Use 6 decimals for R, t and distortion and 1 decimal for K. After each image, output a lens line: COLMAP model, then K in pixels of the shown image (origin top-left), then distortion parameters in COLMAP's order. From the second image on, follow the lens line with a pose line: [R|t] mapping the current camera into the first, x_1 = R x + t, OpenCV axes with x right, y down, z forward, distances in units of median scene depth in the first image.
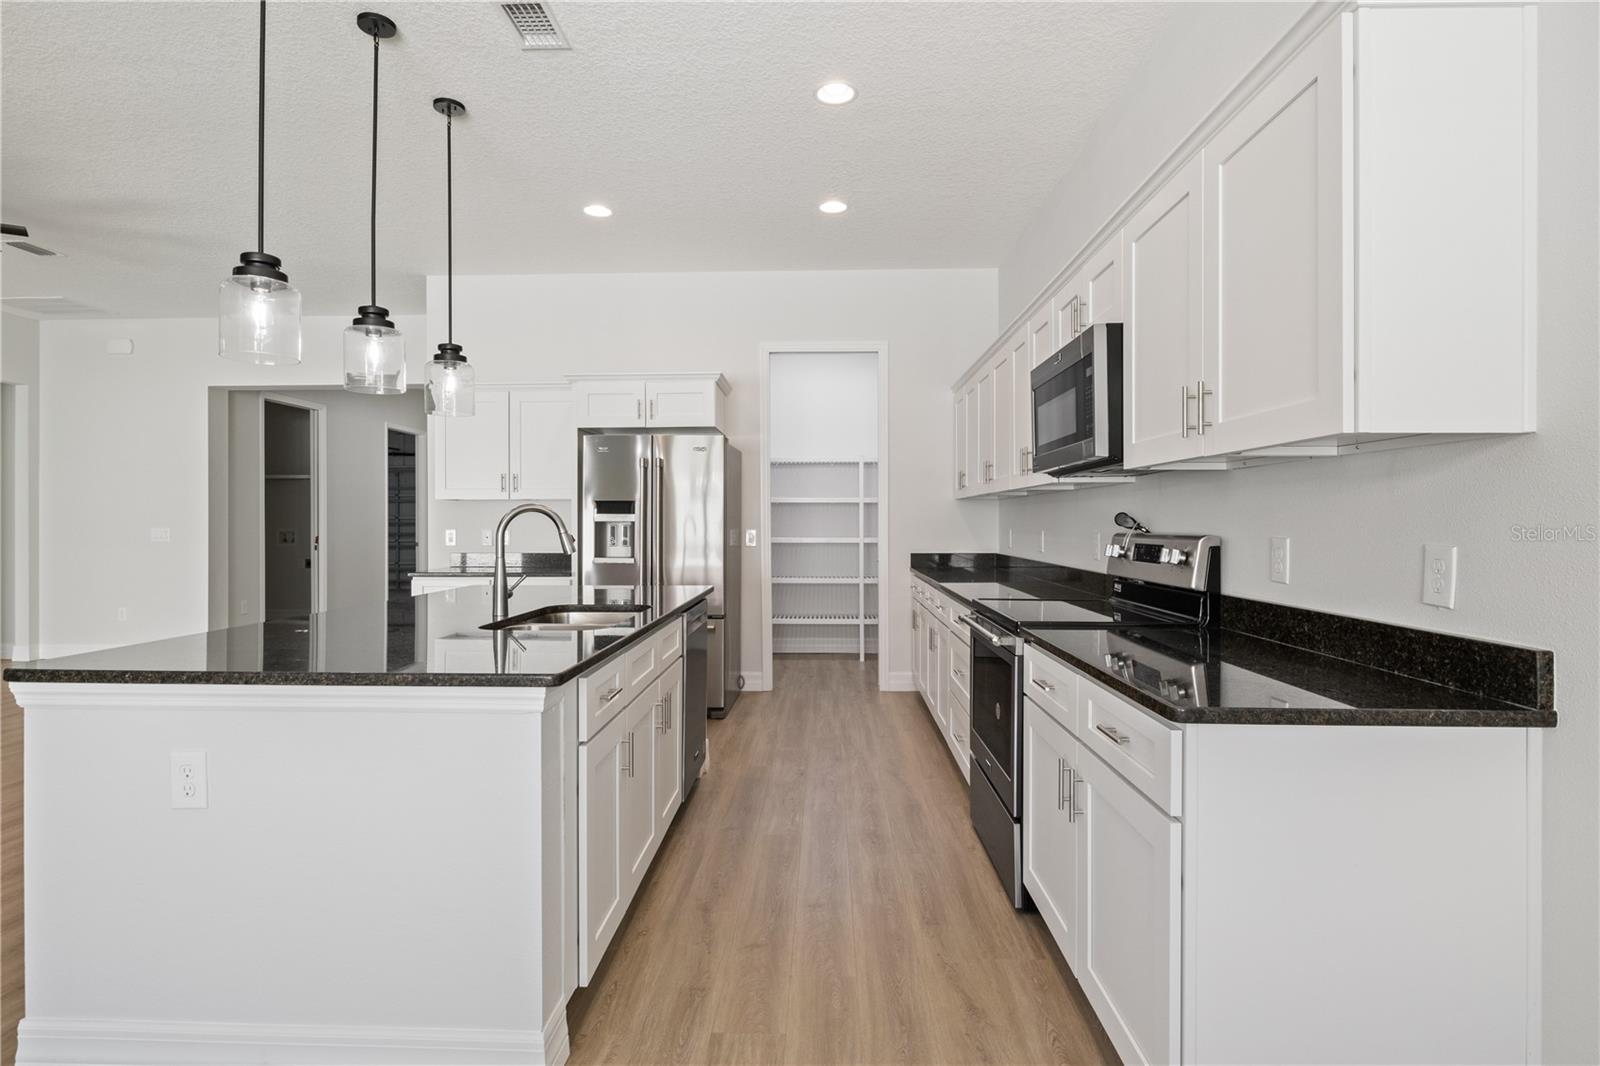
lens RADIAL K [[798.5, 0, 799.3], [0, 798.5, 519.7], [0, 0, 1]] dist [-0.003215, -0.001490]
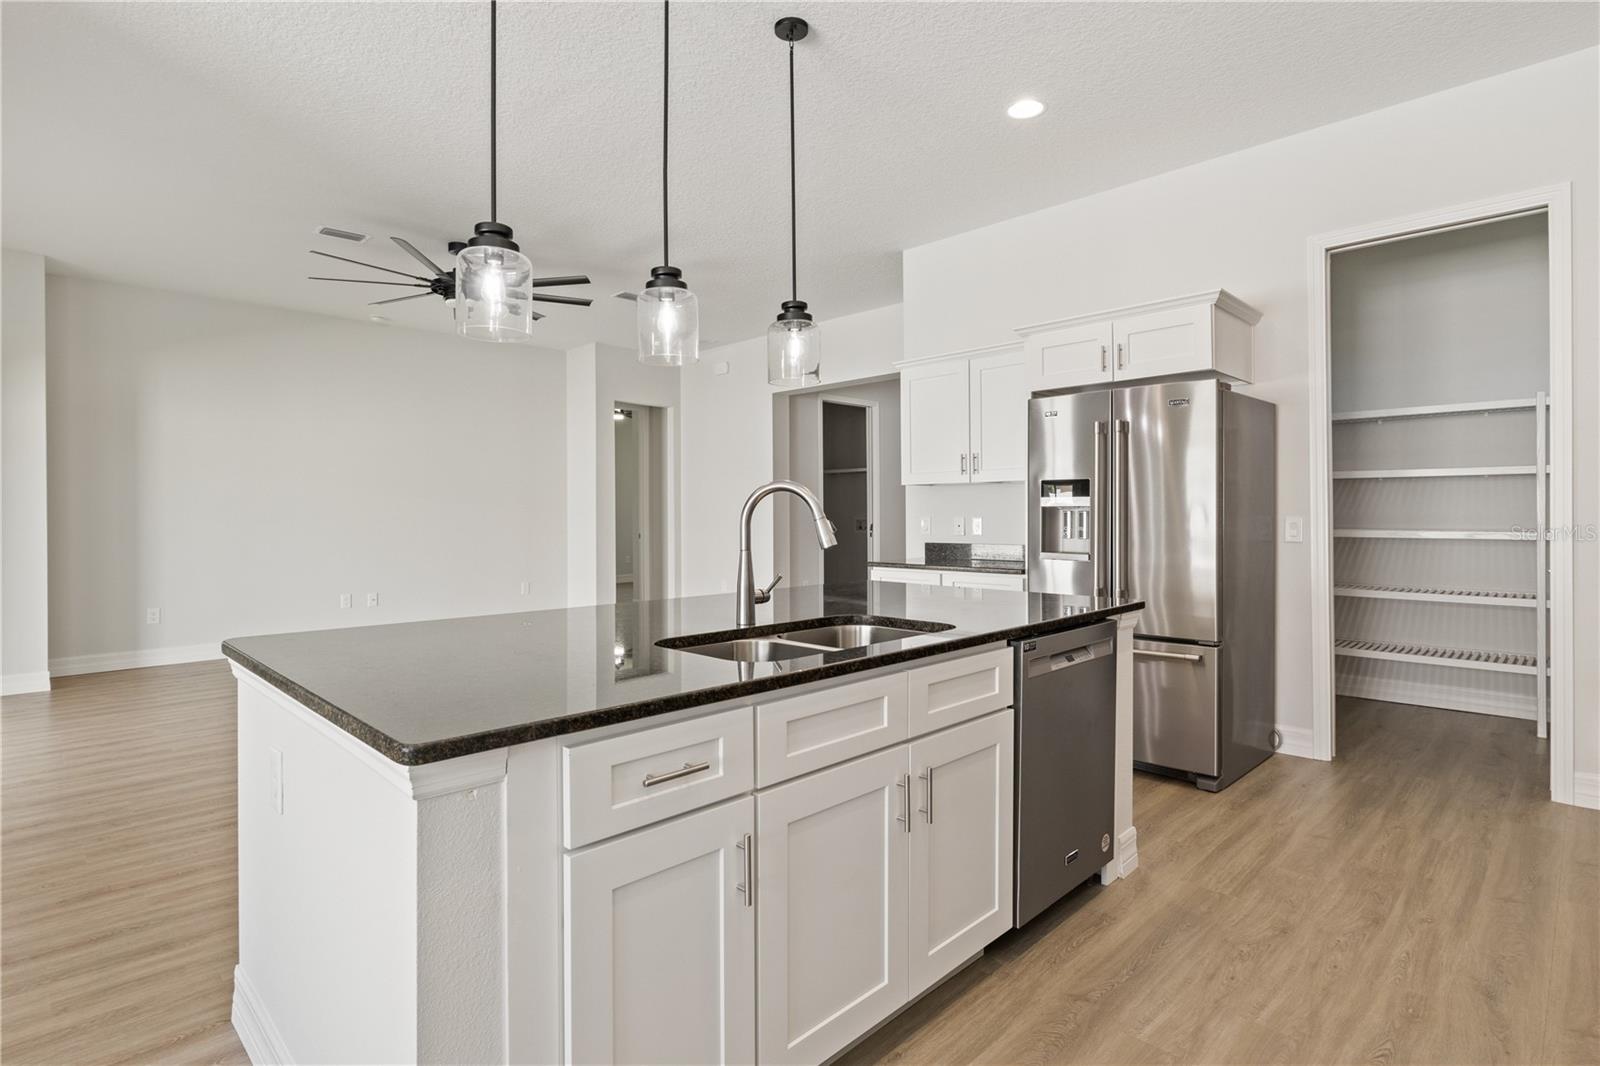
lens RADIAL K [[798.5, 0, 799.1], [0, 798.5, 516.8], [0, 0, 1]] dist [-0.003215, -0.001490]
pose [[0.728651, -0.000624, -0.684885, 0.161248], [0.006844, 0.999956, 0.006370, 0.008216], [0.684851, -0.009328, 0.728624, 0.368861]]
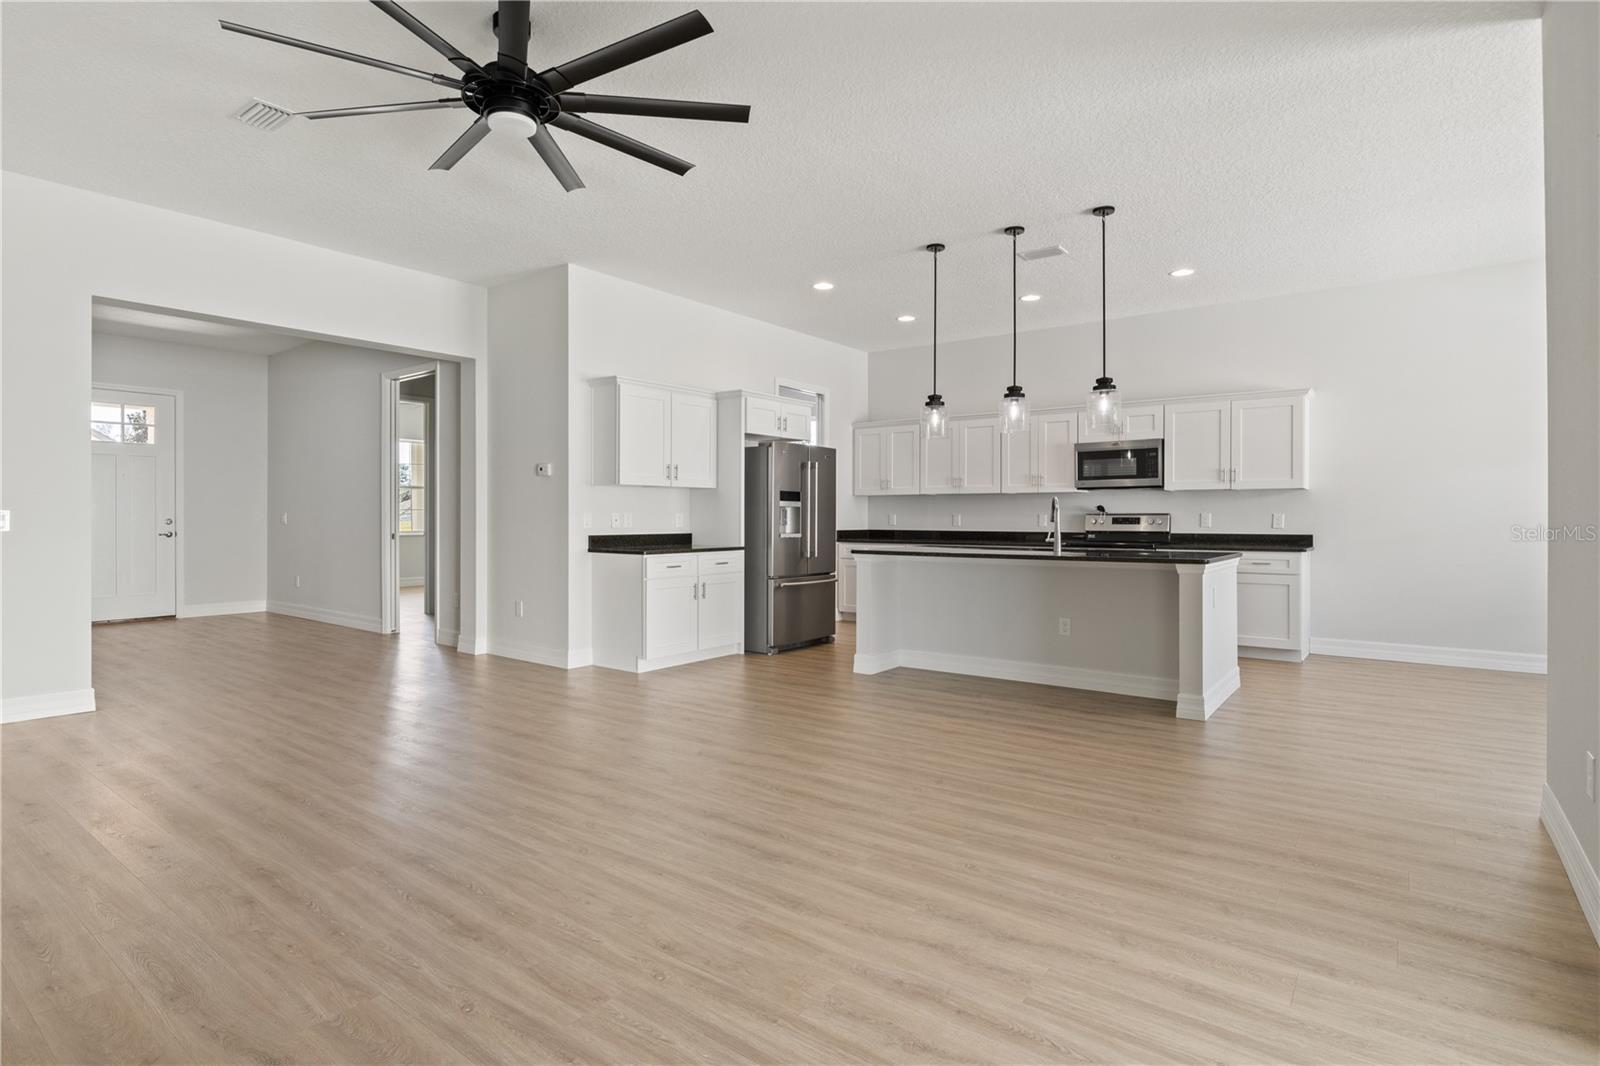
lens RADIAL K [[798.5, 0, 801.4], [0, 798.5, 520.5], [0, 0, 1]] dist [-0.003215, -0.001490]
pose [[0.578466, -0.001192, 0.815706, -1.905756], [-0.004753, 0.999977, 0.004831, 0.027442], [-0.815693, -0.006671, 0.578447, 0.287087]]
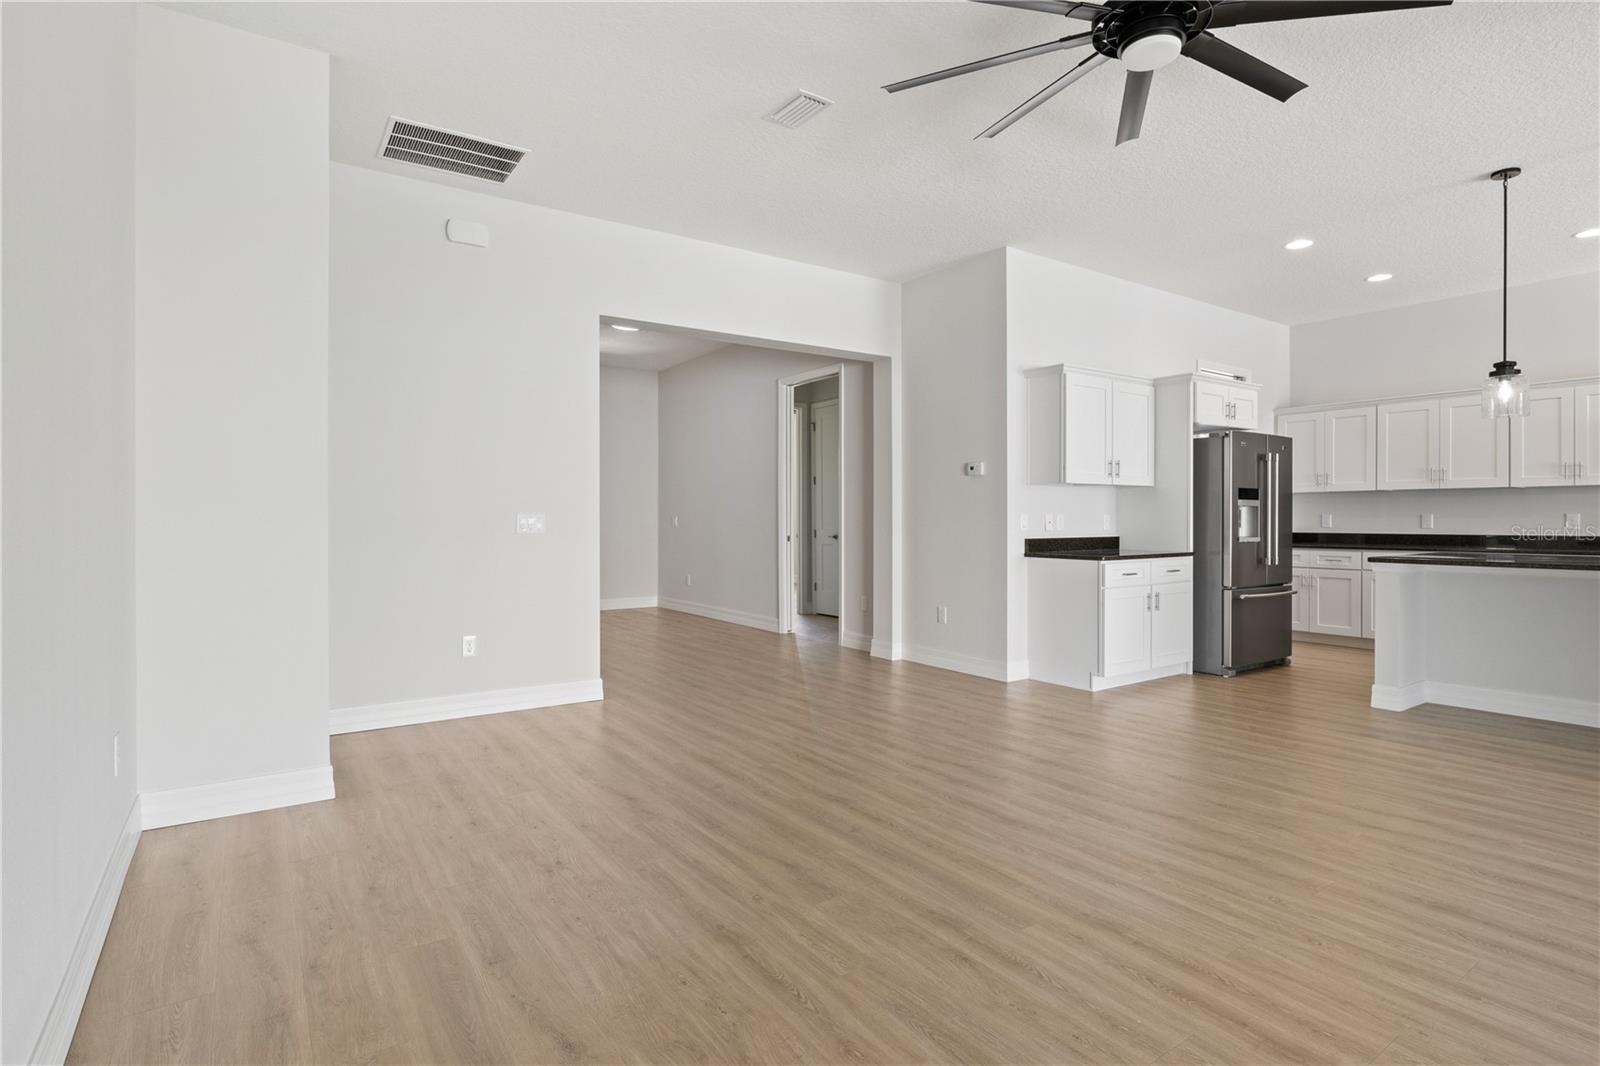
lens RADIAL K [[798.5, 0, 812.5], [0, 798.5, 526.0], [0, 0, 1]] dist [-0.003215, -0.001490]
pose [[0.801003, -0.005250, 0.598637, -2.065266], [-0.000834, 0.999951, 0.009885, 0.029106], [-0.598659, -0.008418, 0.800960, 0.644302]]
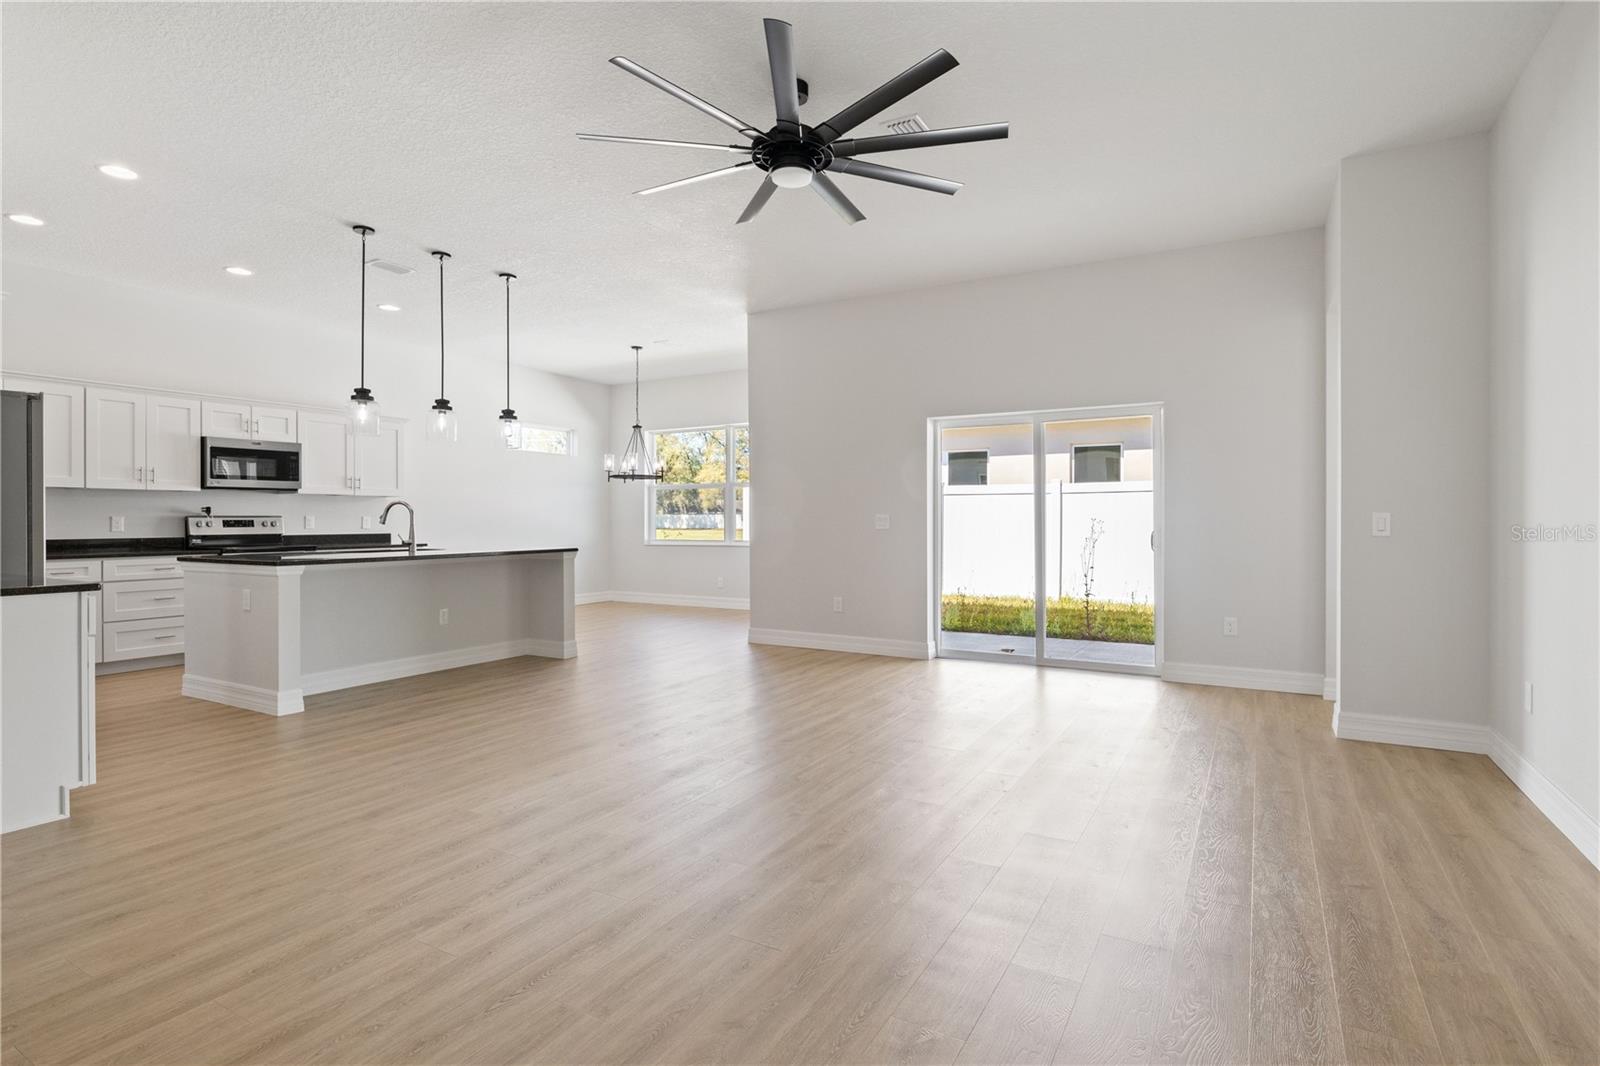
lens RADIAL K [[798.5, 0, 786.3], [0, 798.5, 524.5], [0, 0, 1]] dist [-0.003215, -0.001490]
pose [[-0.870121, -0.000036, 0.492838, -1.861166], [0.001275, 0.999996, 0.002324, 0.033622], [-0.492836, 0.002651, -0.870118, 1.899141]]
